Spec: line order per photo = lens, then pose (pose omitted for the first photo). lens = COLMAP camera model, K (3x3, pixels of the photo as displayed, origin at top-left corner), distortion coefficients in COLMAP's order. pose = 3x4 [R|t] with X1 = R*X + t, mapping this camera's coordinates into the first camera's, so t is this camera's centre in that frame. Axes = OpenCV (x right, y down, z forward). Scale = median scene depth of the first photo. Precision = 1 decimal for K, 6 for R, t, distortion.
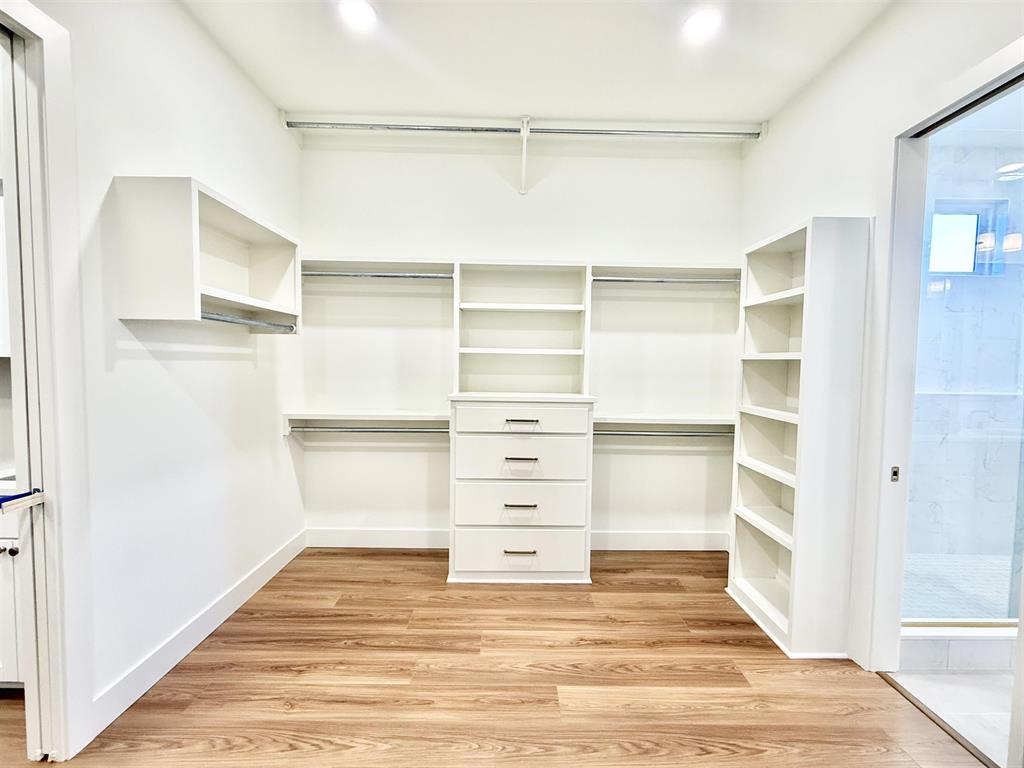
lens RADIAL K [[429.7, 0, 511.5], [0, 429.7, 384.8], [0, 0, 1]] dist [0.000347, -0.000826]
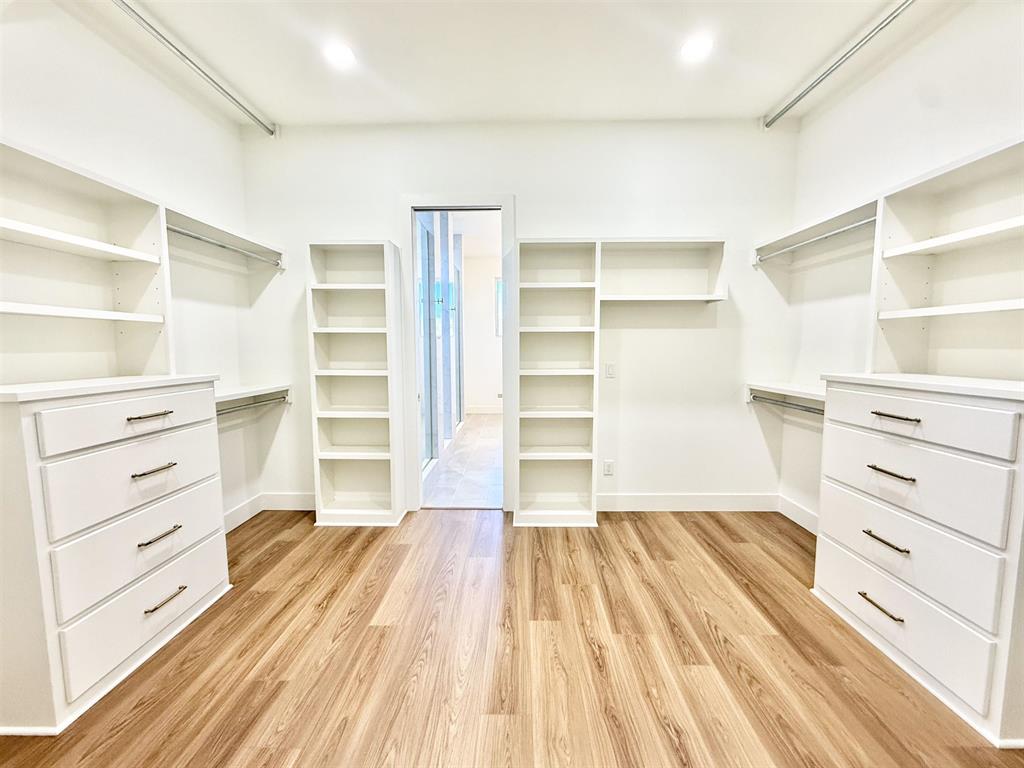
lens RADIAL K [[429.7, 0, 511.5], [0, 429.7, 384.8], [0, 0, 1]] dist [0.000347, -0.000826]
pose [[0.031546, -0.104493, 0.994025, -0.733932], [0.052803, 0.993306, 0.102742, -0.007579], [-0.998107, 0.049247, 0.036852, 0.449307]]
